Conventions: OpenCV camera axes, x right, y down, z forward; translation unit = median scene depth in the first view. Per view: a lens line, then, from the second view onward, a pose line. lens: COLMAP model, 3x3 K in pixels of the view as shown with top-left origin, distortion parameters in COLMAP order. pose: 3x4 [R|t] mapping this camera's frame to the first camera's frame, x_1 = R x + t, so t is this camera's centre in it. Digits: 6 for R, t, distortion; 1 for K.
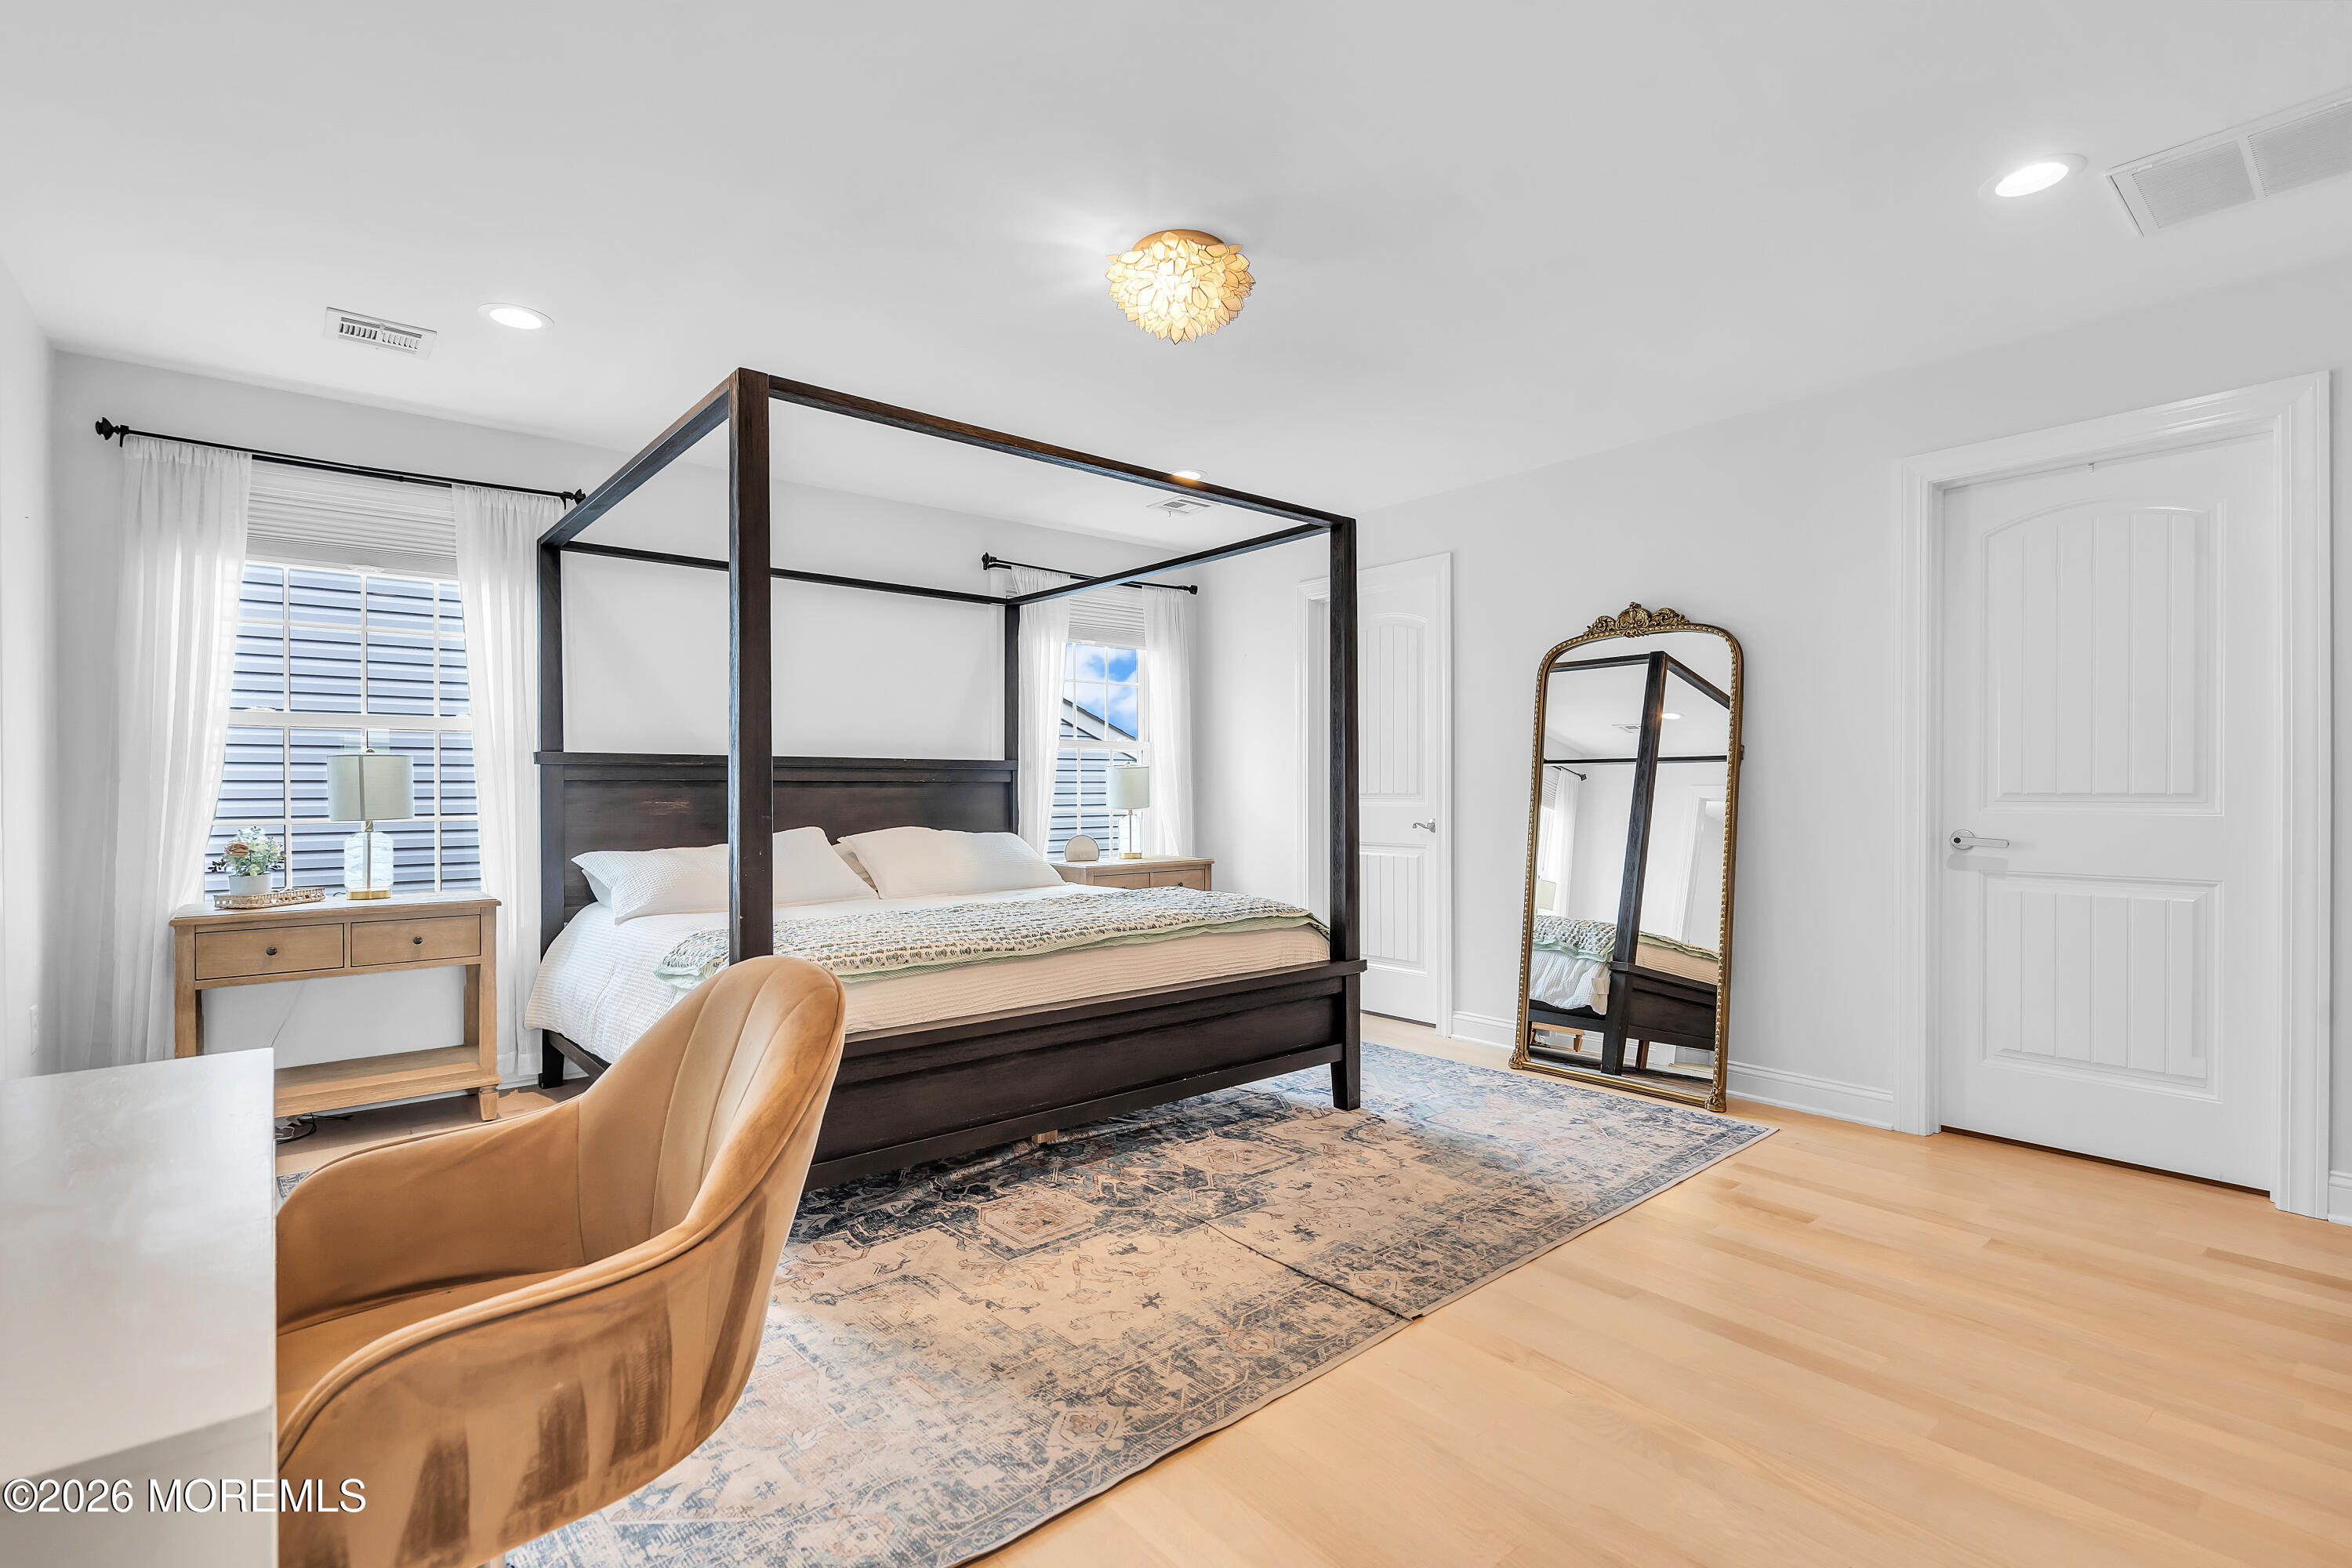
lens RADIAL K [[1078.7, 0, 1181.5], [0, 1078.7, 785.7], [0, 0, 1]] dist [-0.006162, 0.003058]
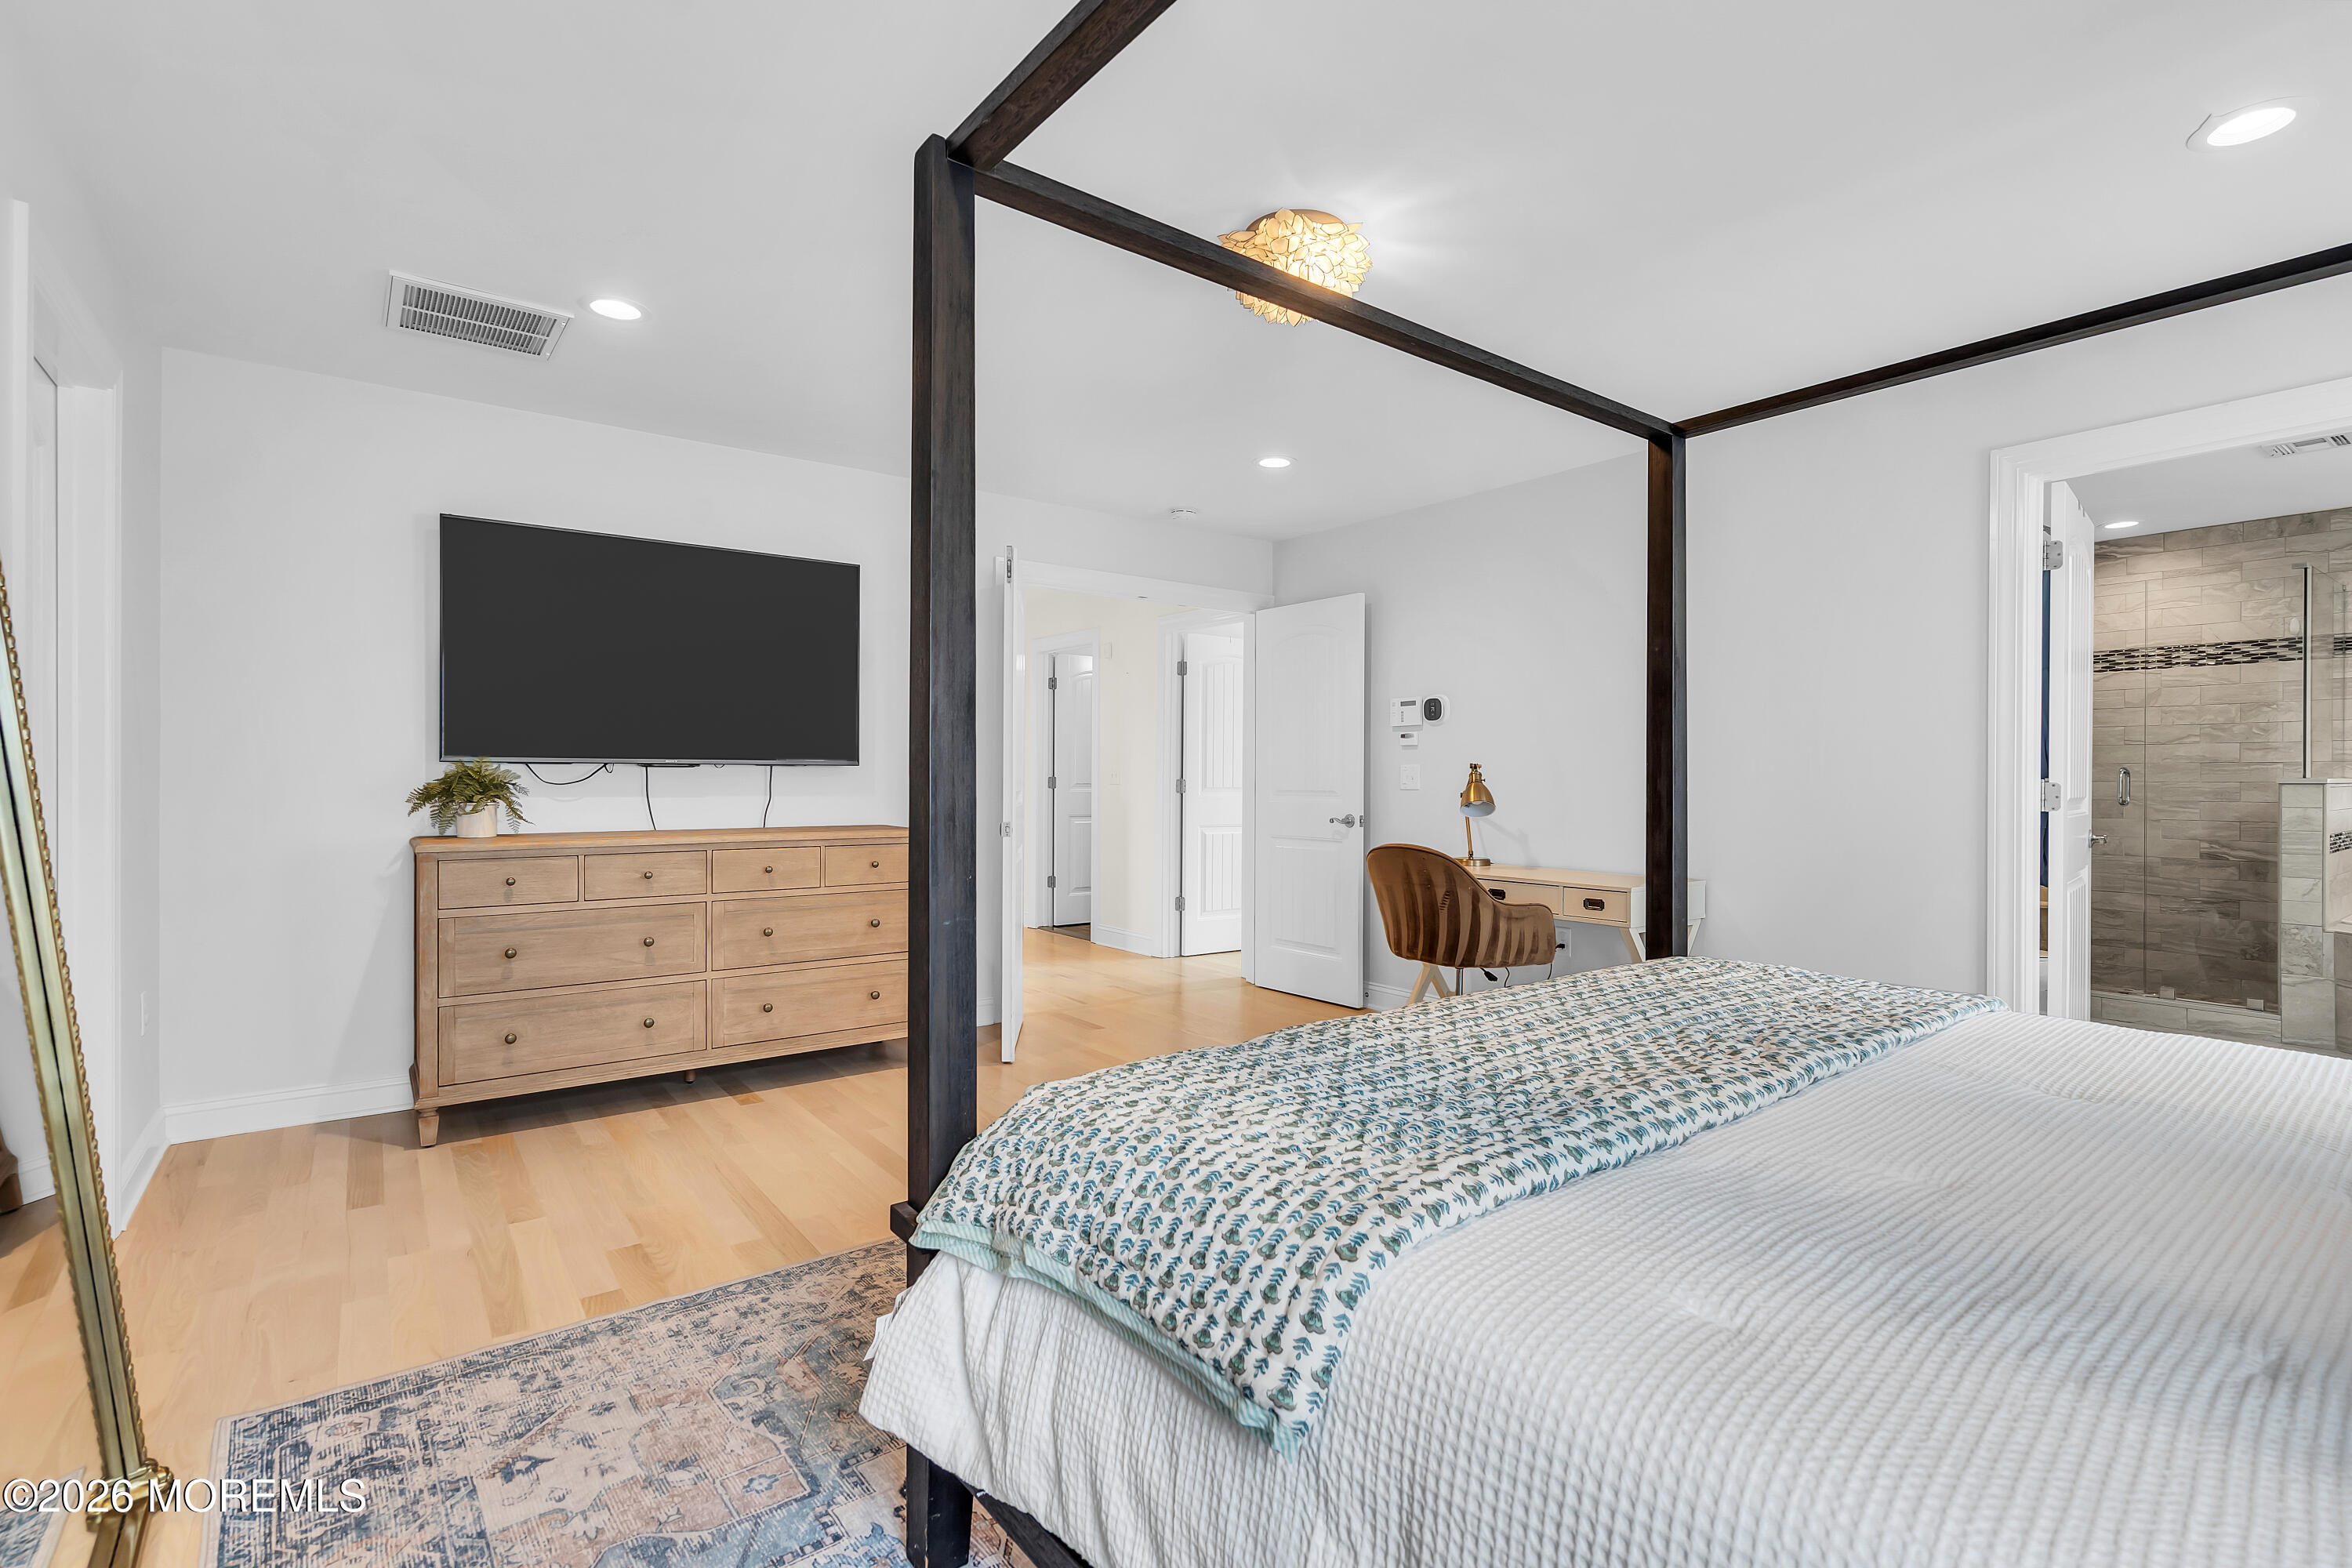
lens RADIAL K [[1078.7, 0, 1169.3], [0, 1078.7, 779.3], [0, 0, 1]] dist [-0.006162, 0.003058]
pose [[-0.997514, -0.006586, 0.070165, 0.035500], [-0.006607, 0.999978, -0.000074, -0.016455], [-0.070163, -0.000537, -0.997535, 1.752157]]
